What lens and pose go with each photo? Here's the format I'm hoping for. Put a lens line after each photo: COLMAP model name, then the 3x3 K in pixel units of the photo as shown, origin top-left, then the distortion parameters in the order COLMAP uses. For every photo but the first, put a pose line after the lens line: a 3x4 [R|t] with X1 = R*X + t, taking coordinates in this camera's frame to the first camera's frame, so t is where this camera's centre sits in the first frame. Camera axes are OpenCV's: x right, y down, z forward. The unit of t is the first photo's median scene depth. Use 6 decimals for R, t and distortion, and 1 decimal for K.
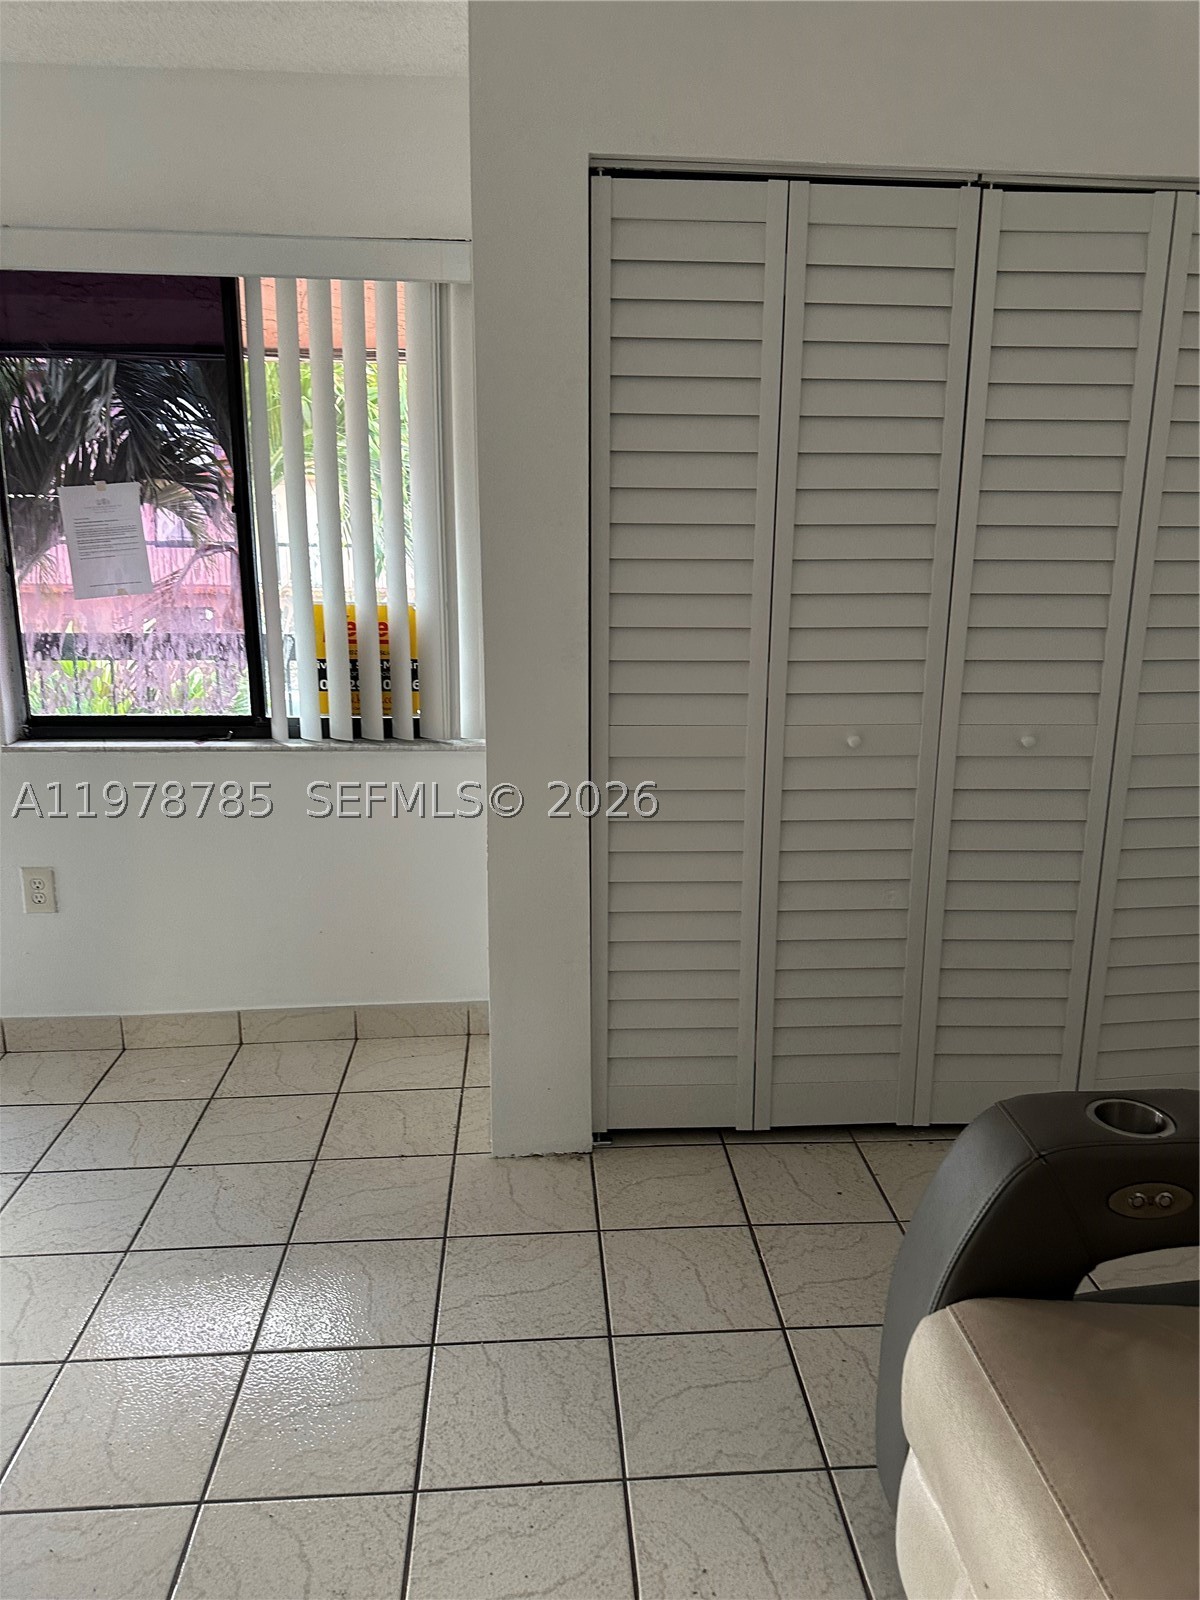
lens RADIAL K [[1122.8, 0, 600.0], [0, 1122.8, 800.0], [0, 0, 1]] dist [-0.008901, -0.003763]
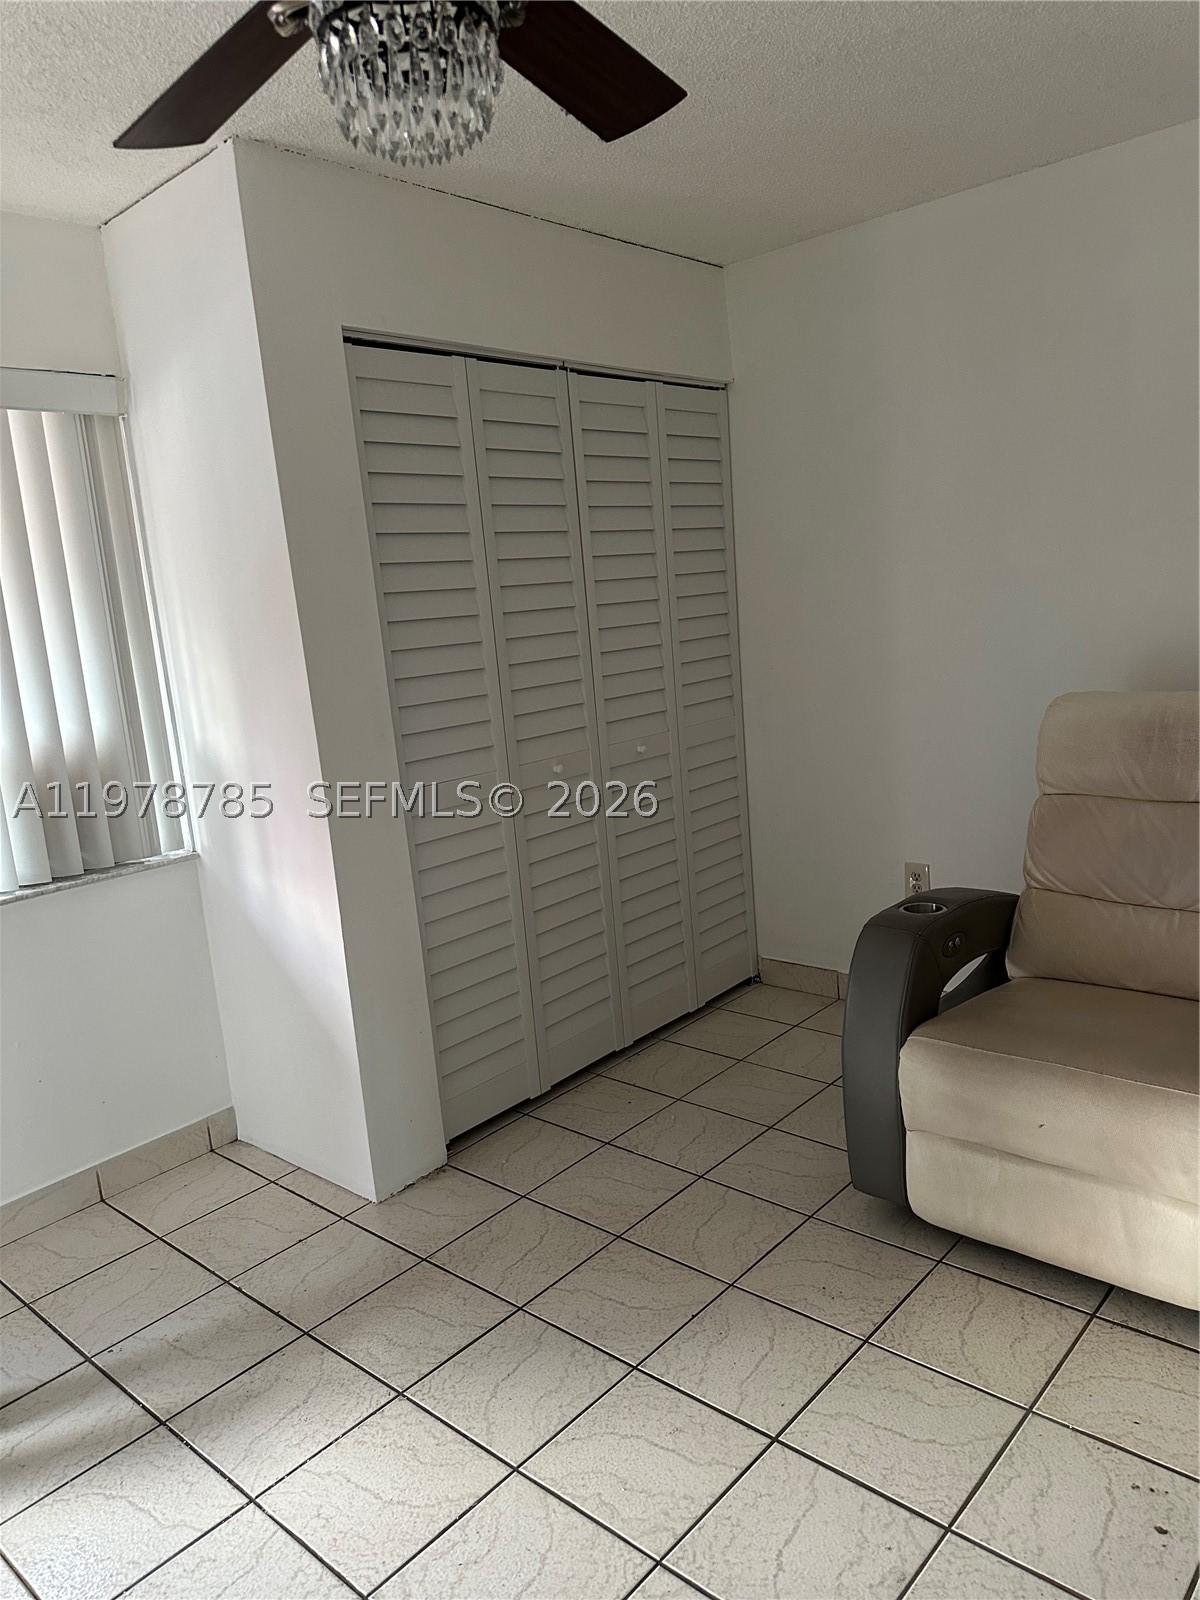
lens RADIAL K [[1133.5, 0, 600.0], [0, 1133.5, 800.0], [0, 0, 1]] dist [0.165475, -0.314463]
pose [[0.721578, -0.185669, 0.666973, -0.639121], [0.252837, 0.967500, -0.004209, 0.002286], [-0.644514, 0.171673, 0.745070, -0.032486]]
